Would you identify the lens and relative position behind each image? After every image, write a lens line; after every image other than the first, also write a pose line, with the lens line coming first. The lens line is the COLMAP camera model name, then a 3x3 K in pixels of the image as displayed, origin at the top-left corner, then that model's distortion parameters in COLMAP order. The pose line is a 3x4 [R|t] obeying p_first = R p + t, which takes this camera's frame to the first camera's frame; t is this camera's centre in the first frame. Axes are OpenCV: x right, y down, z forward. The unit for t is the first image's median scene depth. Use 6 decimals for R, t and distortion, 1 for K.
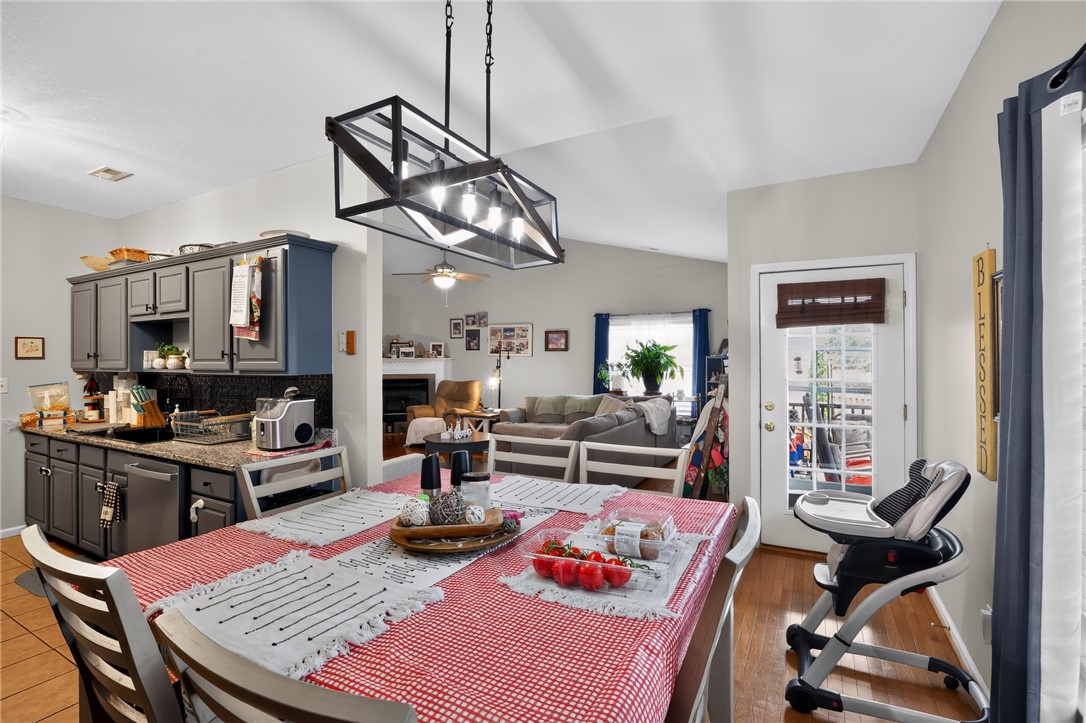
lens RADIAL K [[508.0, 0, 535.7], [0, 508.0, 352.4], [0, 0, 1]] dist [-0.030113, 0.008624]
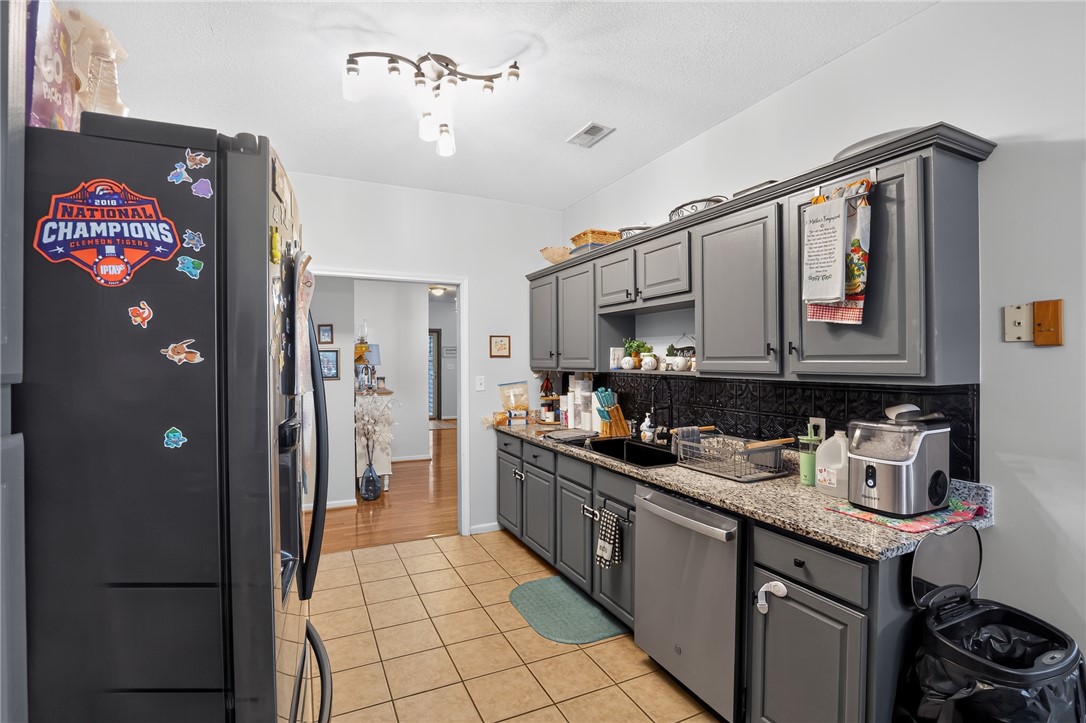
lens RADIAL K [[508.0, 0, 535.7], [0, 508.0, 352.4], [0, 0, 1]] dist [-0.030113, 0.008624]
pose [[0.811647, -0.006419, -0.584112, -0.418802], [0.006181, 0.999978, -0.002400, 0.006836], [0.584115, -0.001662, 0.811669, 0.245022]]
